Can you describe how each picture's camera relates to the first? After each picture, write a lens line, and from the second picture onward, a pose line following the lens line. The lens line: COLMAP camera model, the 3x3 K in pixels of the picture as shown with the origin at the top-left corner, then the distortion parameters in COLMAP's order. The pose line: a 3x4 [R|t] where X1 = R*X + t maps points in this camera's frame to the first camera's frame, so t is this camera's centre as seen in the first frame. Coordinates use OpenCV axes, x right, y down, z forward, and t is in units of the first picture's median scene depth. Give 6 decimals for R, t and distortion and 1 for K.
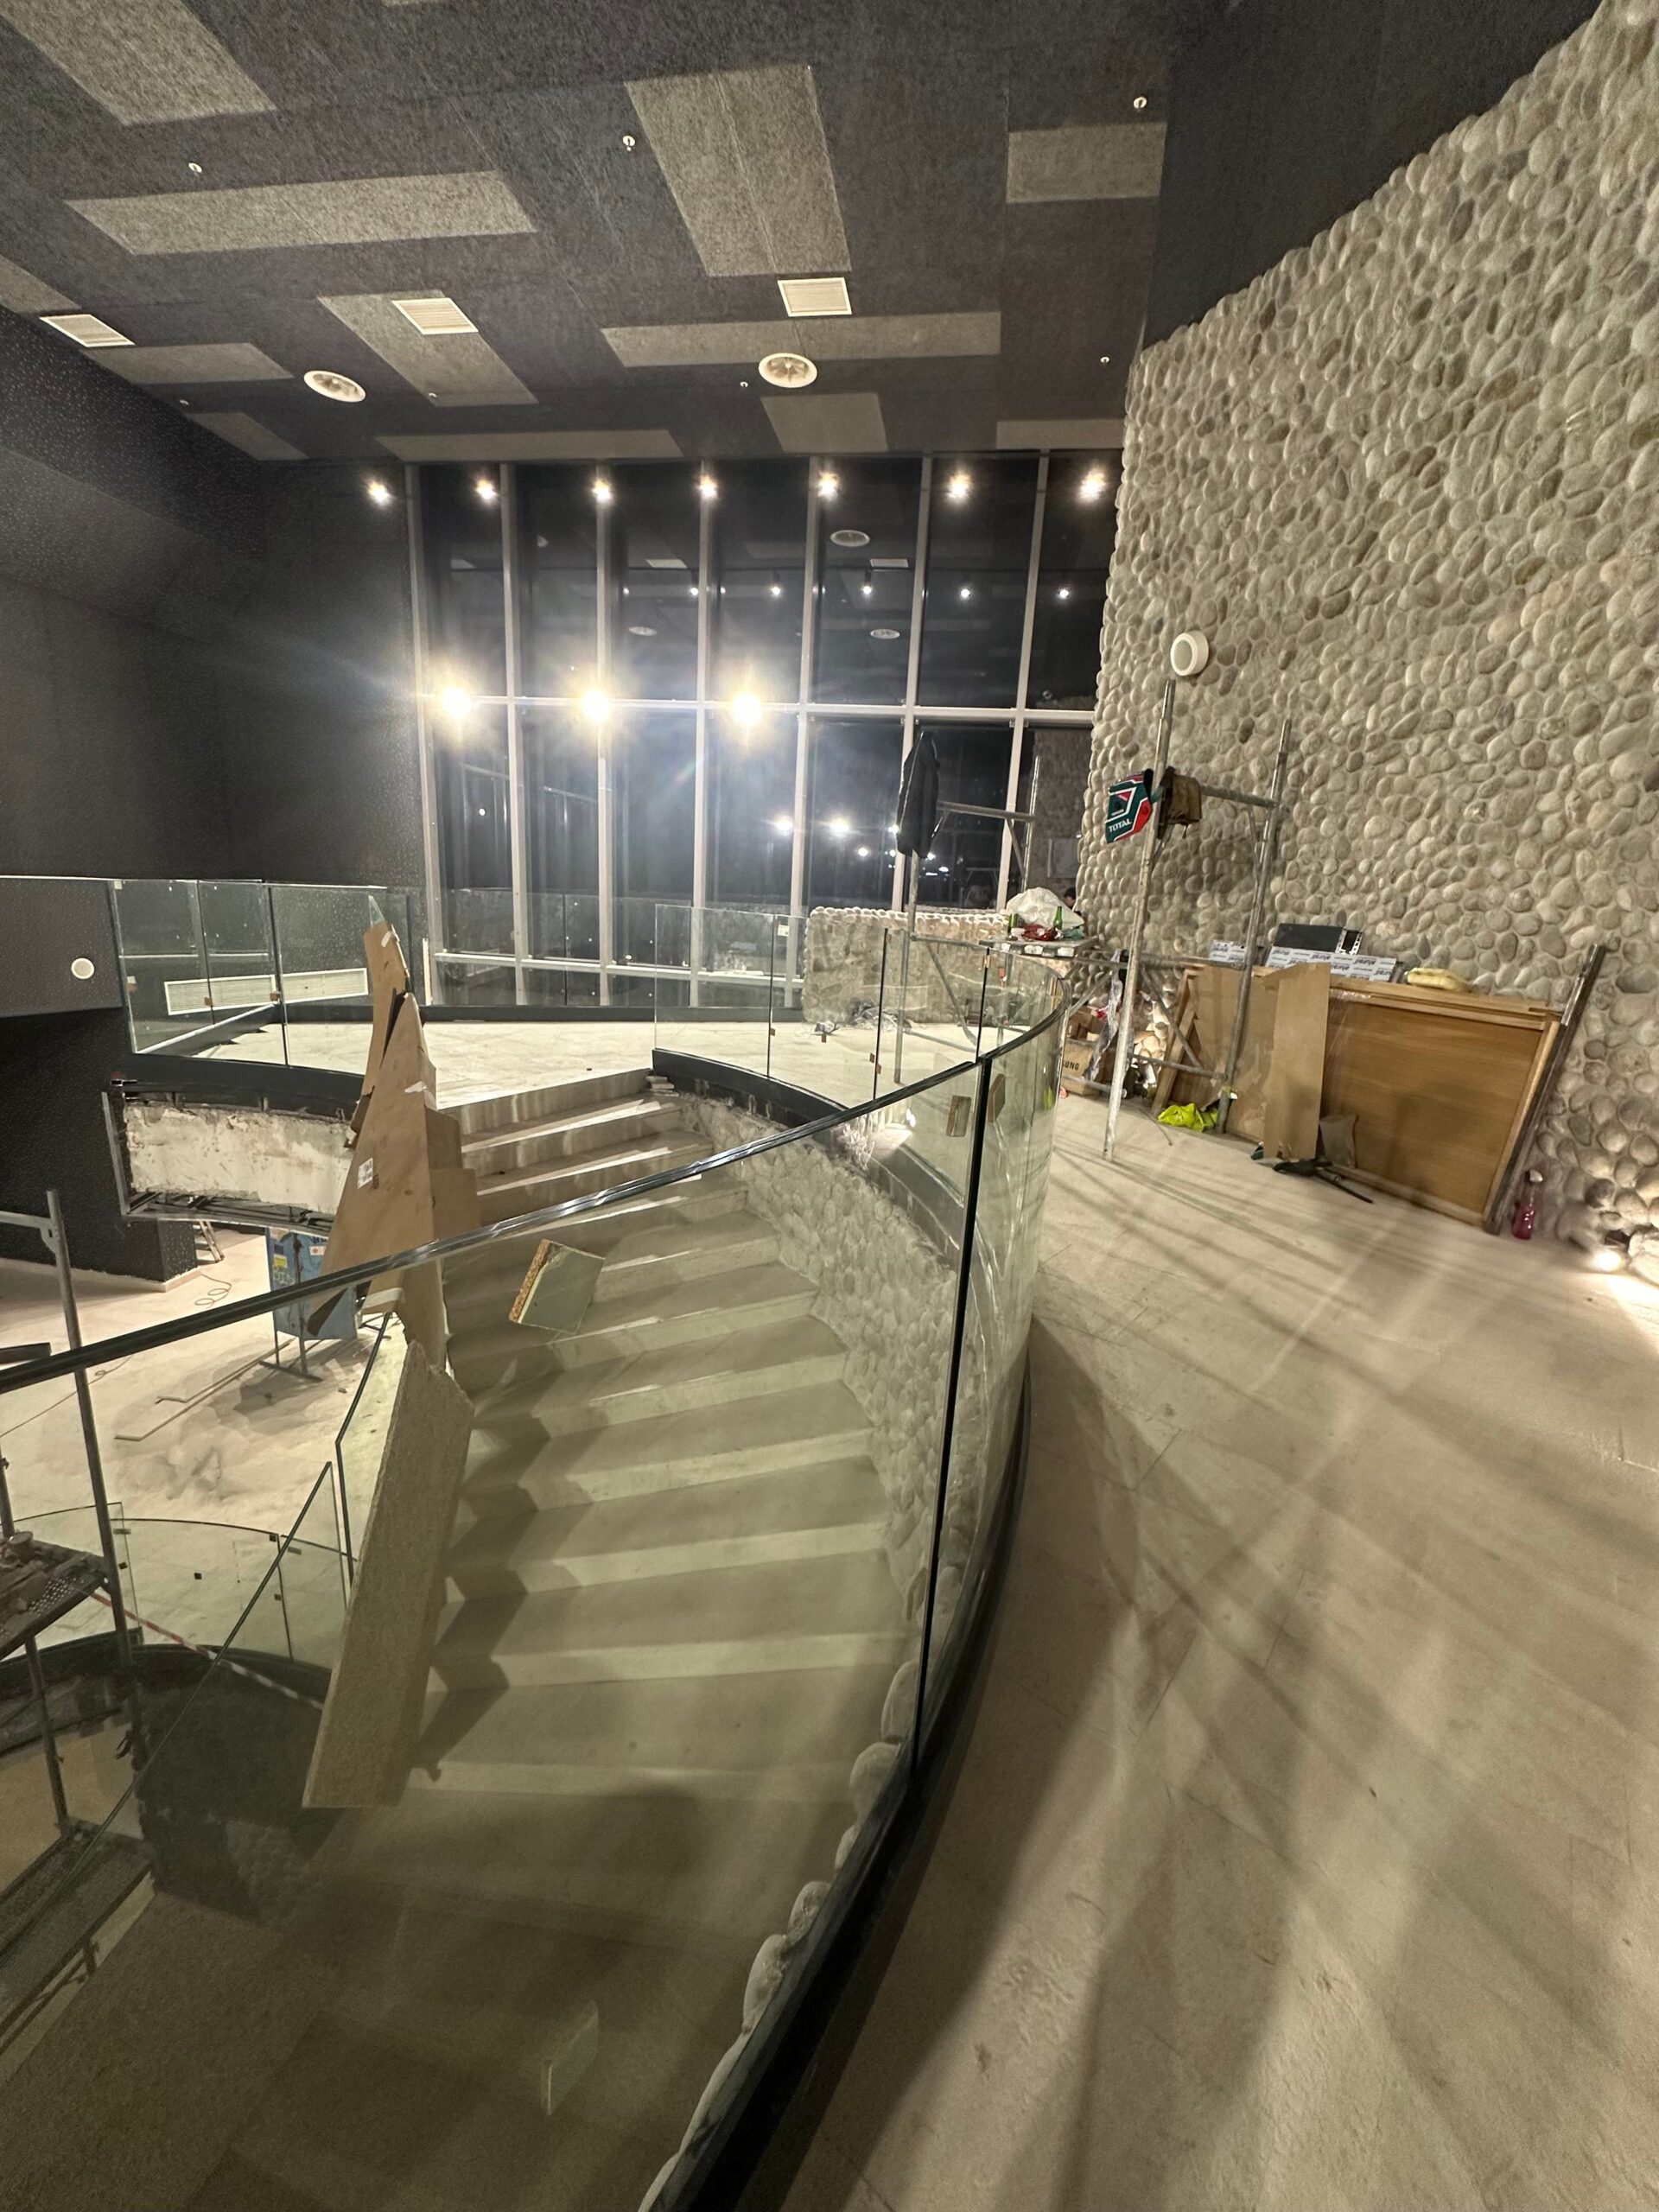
lens RADIAL K [[881.0, 0, 830.1], [0, 881.0, 1106.5], [0, 0, 1]] dist [-0.002169, 0.000080]
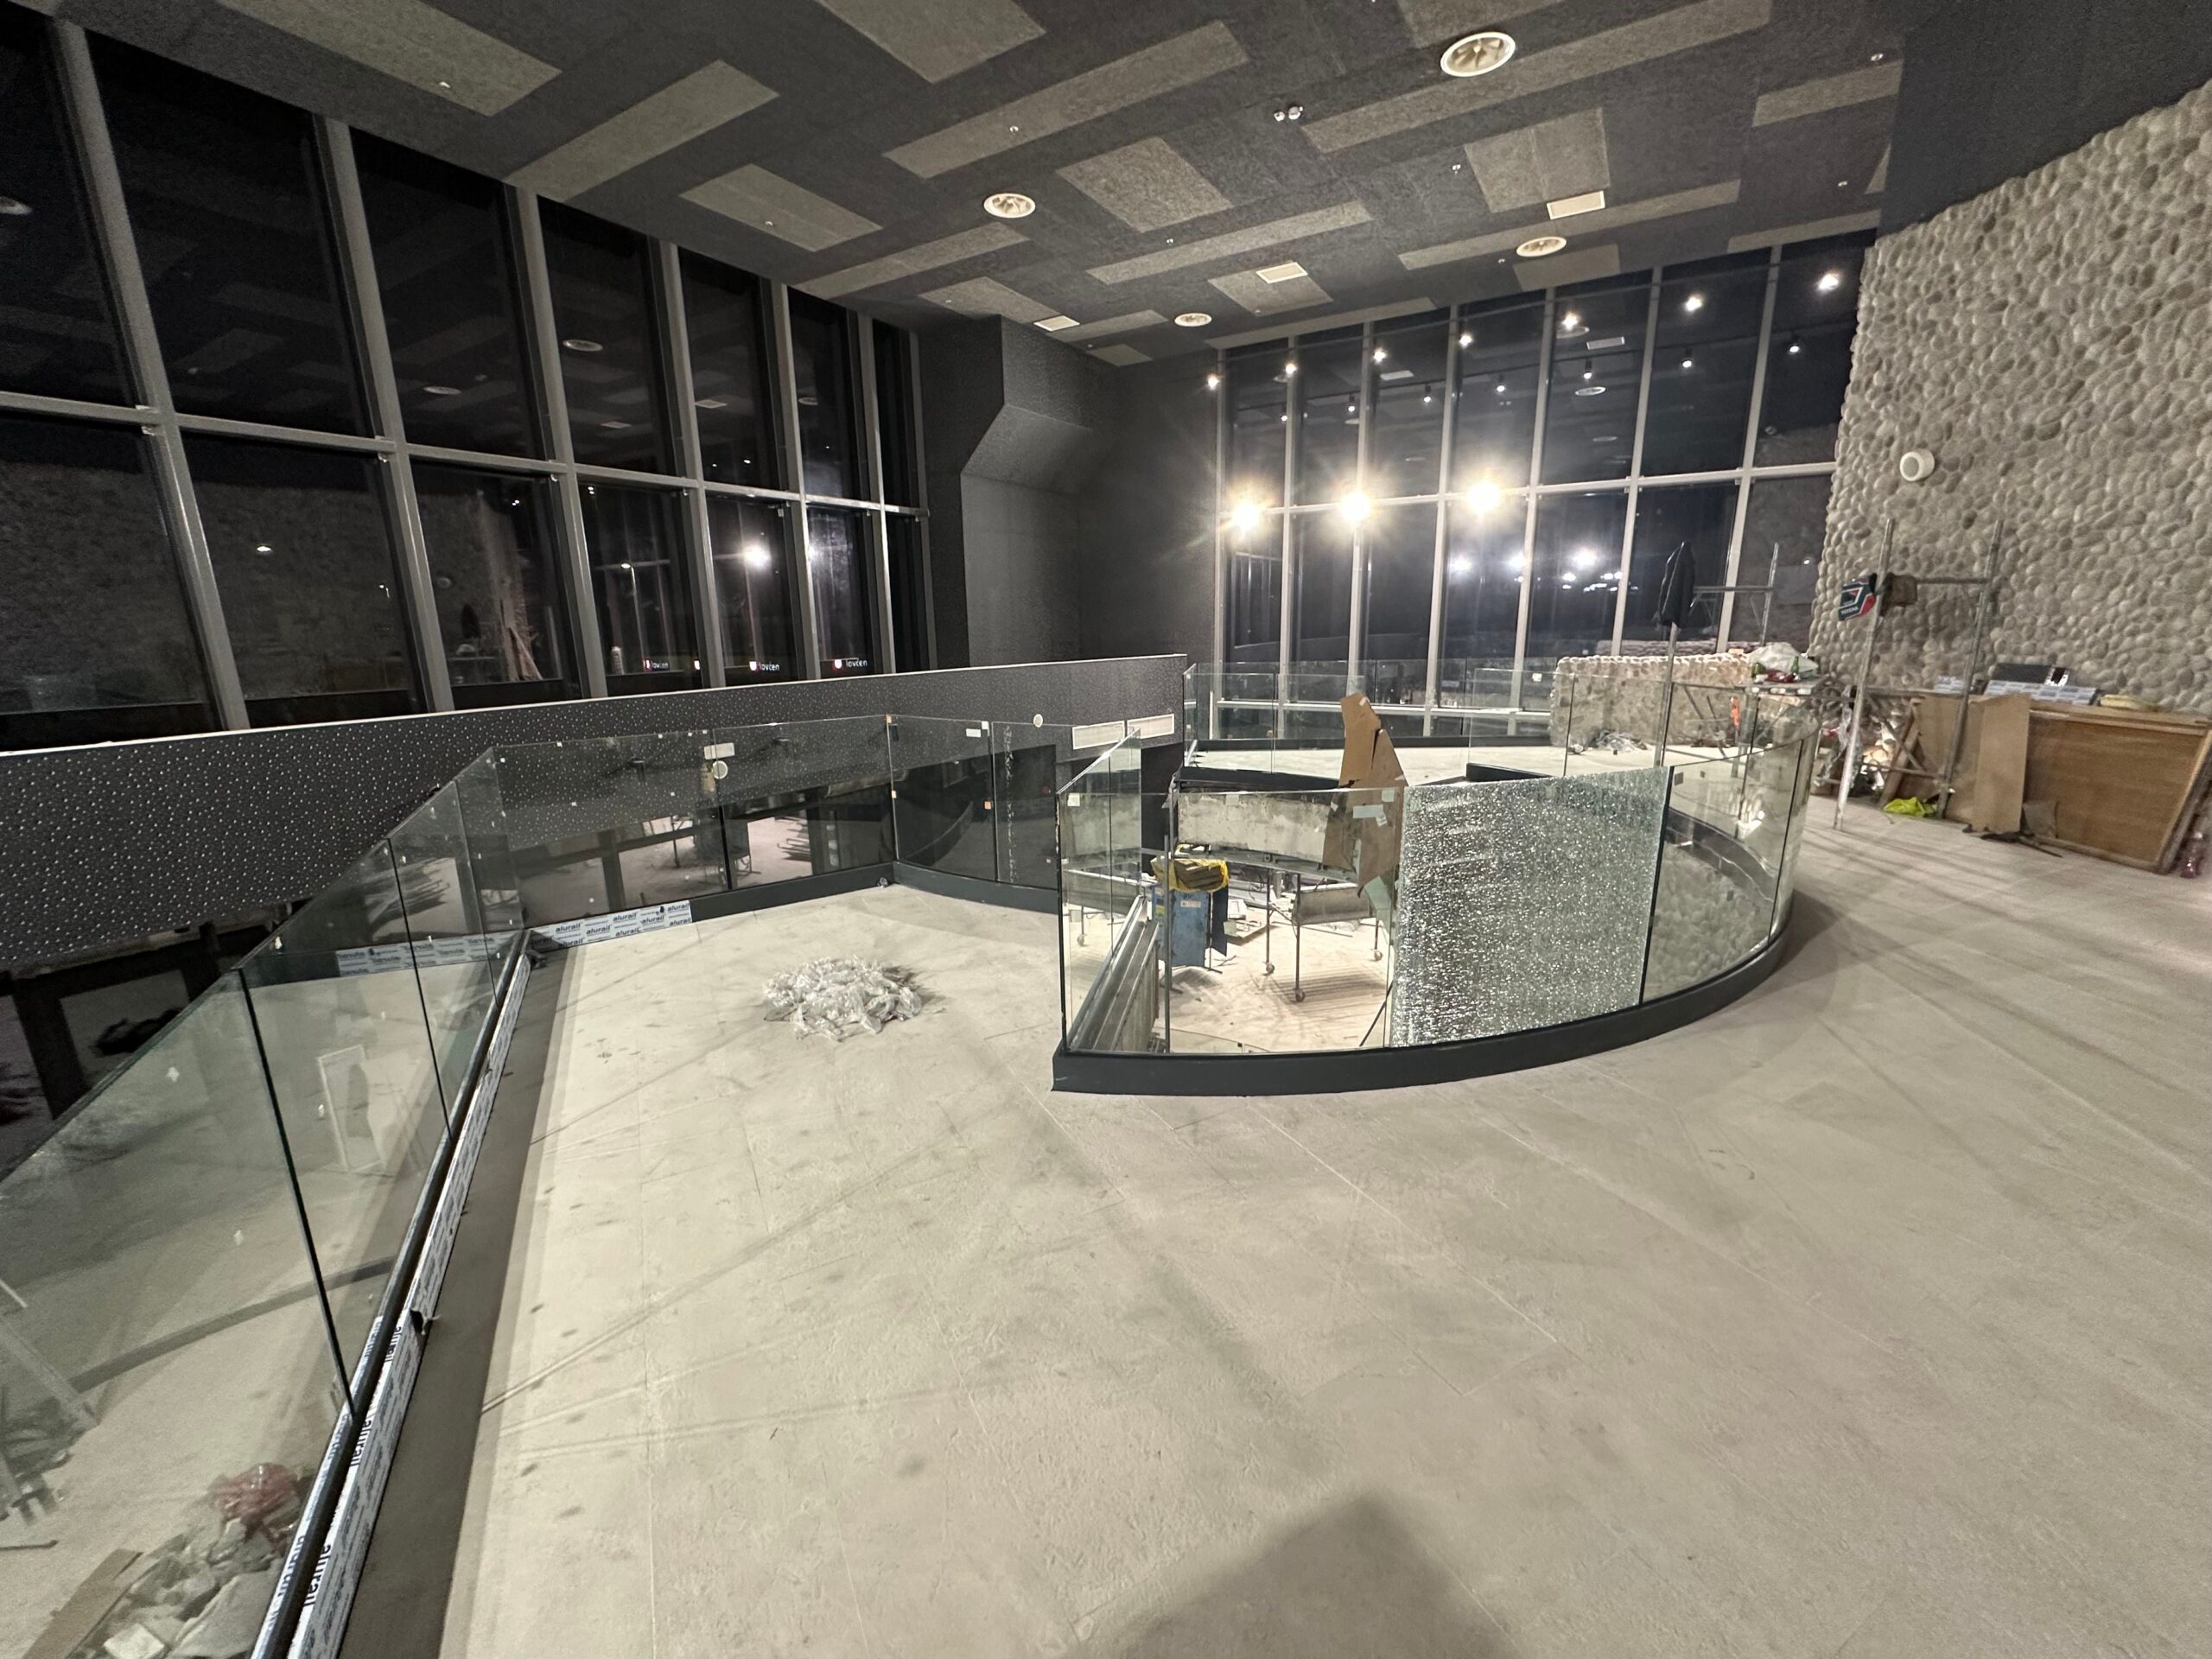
lens RADIAL K [[881.0, 0, 1108.4], [0, 881.0, 825.9], [0, 0, 1]] dist [-0.002169, 0.000080]
pose [[0.925617, 0.016895, -0.378084, -0.215984], [-0.023281, 0.999653, -0.012326, 0.082156], [0.377745, 0.020211, 0.925689, -0.689994]]
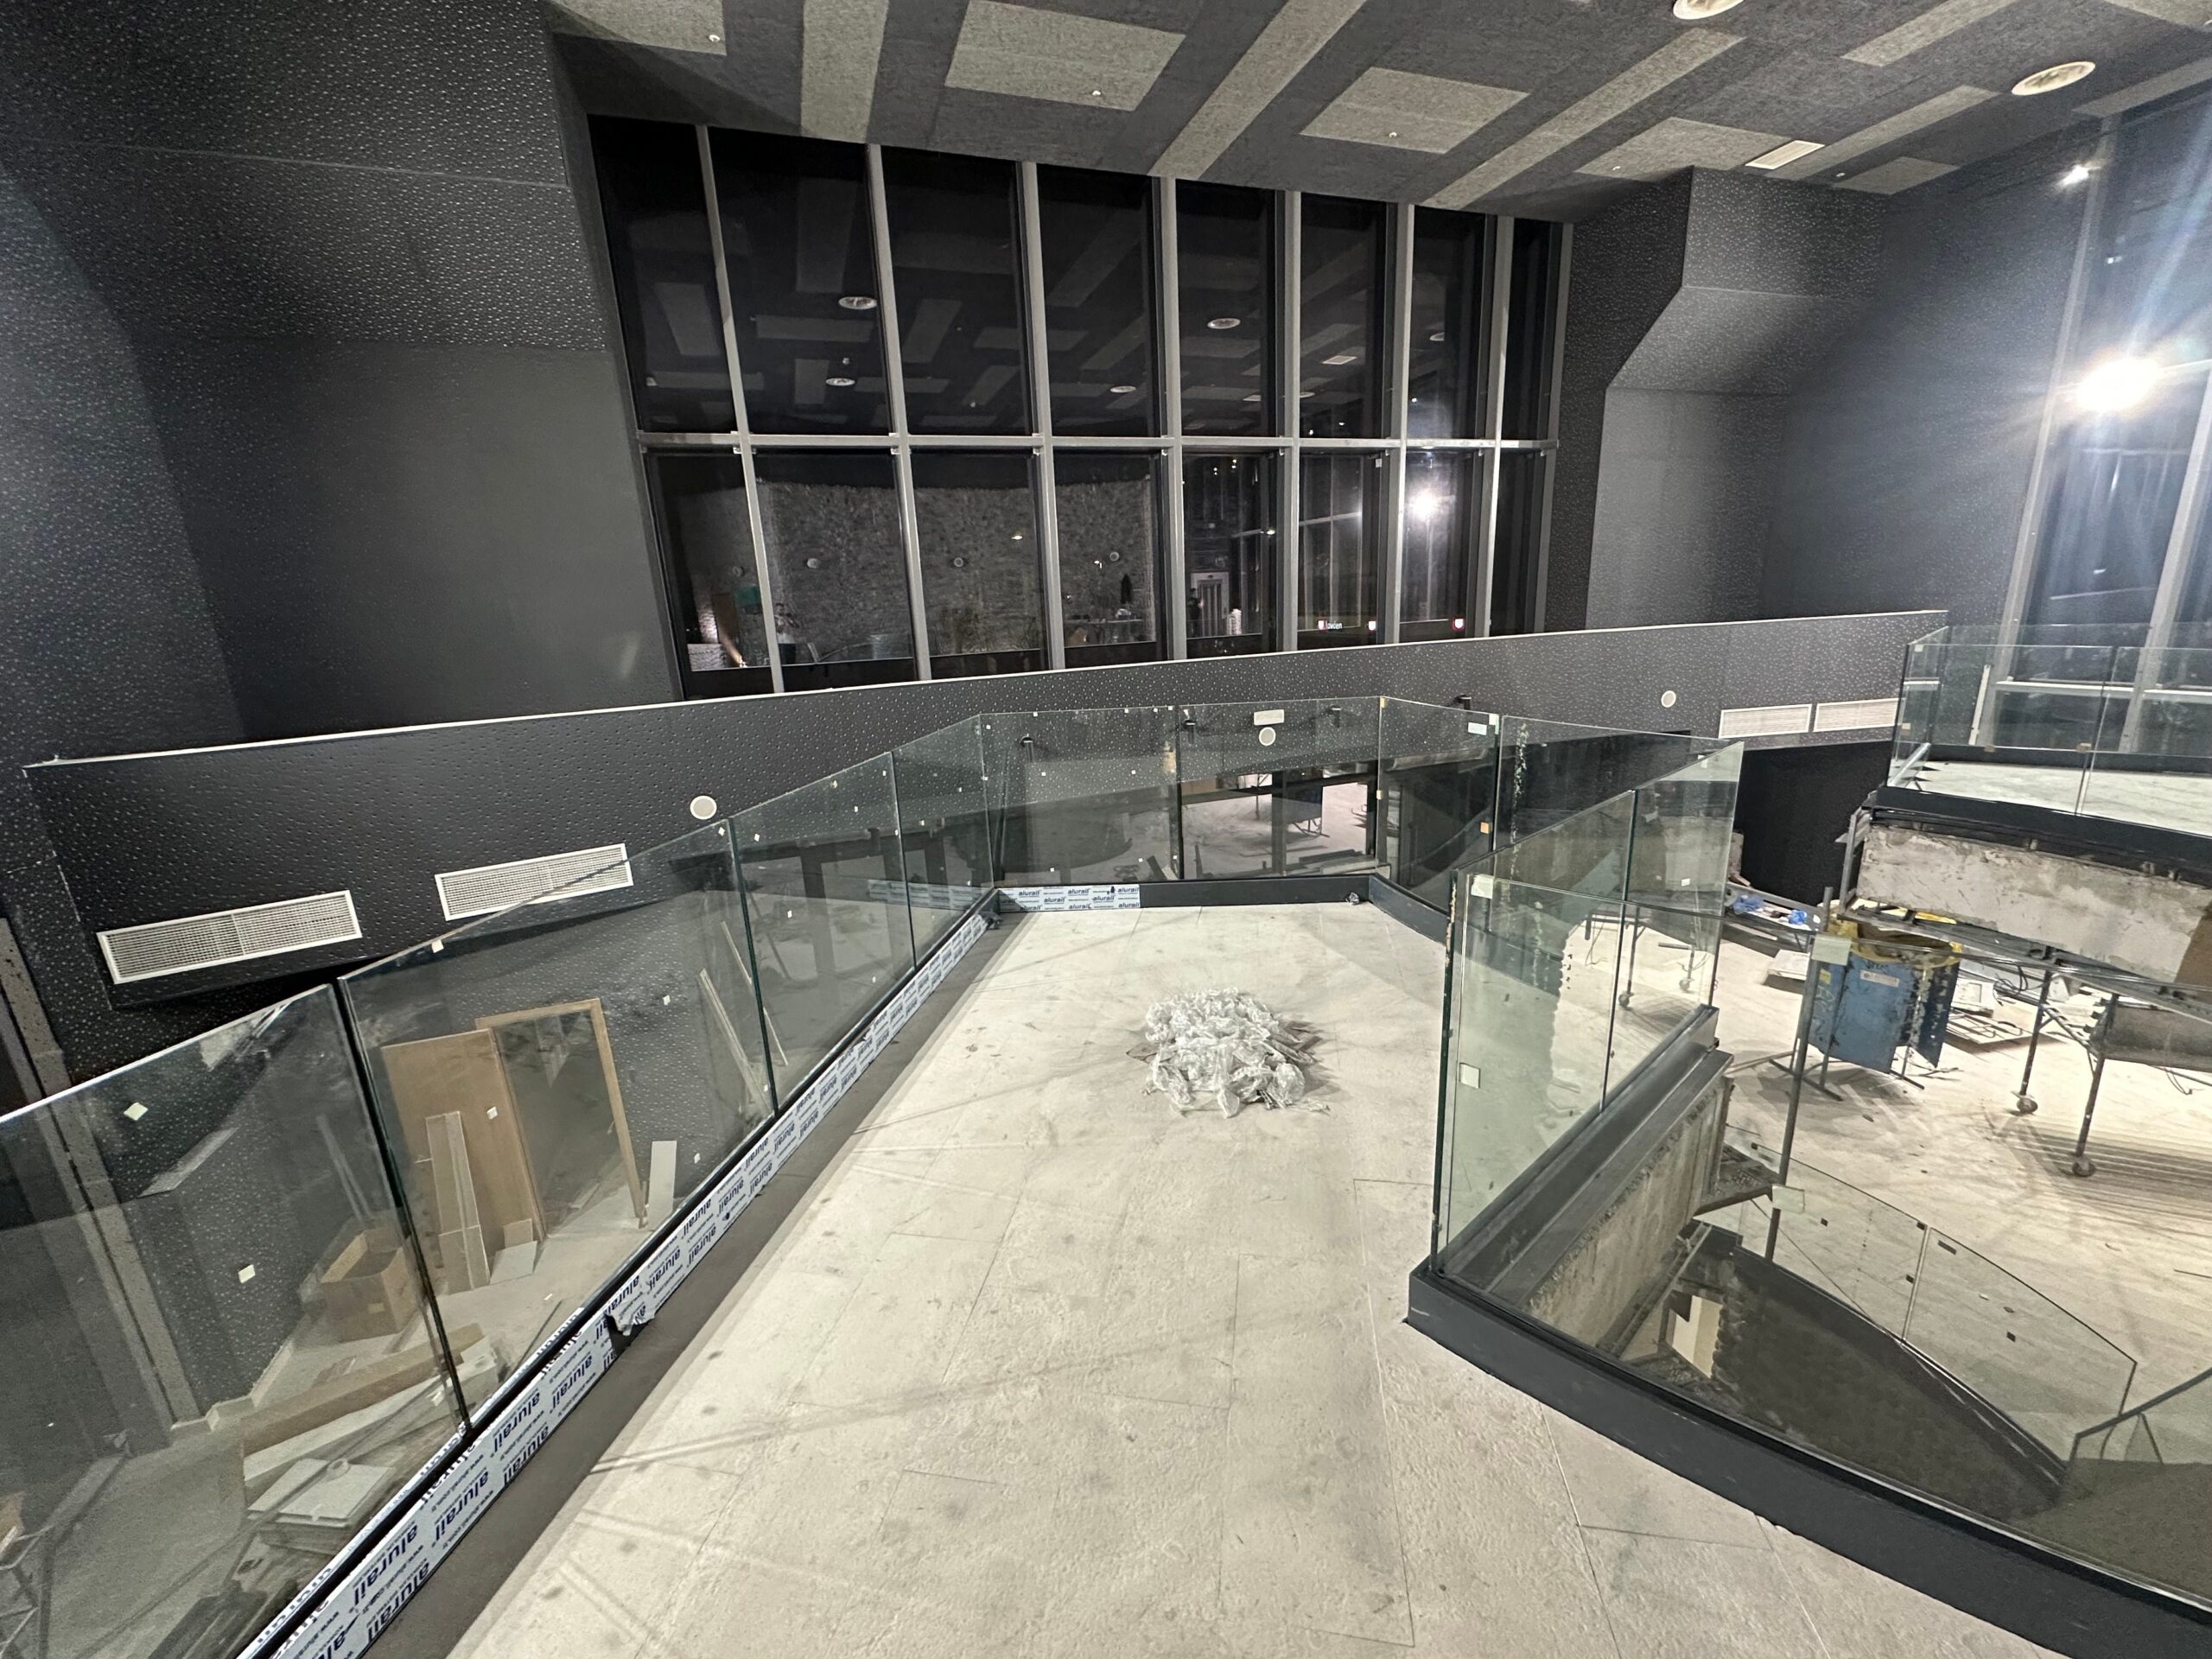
lens RADIAL K [[881.0, 0, 1107.8], [0, 881.0, 825.4], [0, 0, 1]] dist [-0.002169, 0.000080]
pose [[0.487493, 0.142076, -0.861490, -0.239110], [-0.135159, 0.987058, 0.086302, 0.029813], [0.862602, 0.074366, 0.500387, -0.471301]]
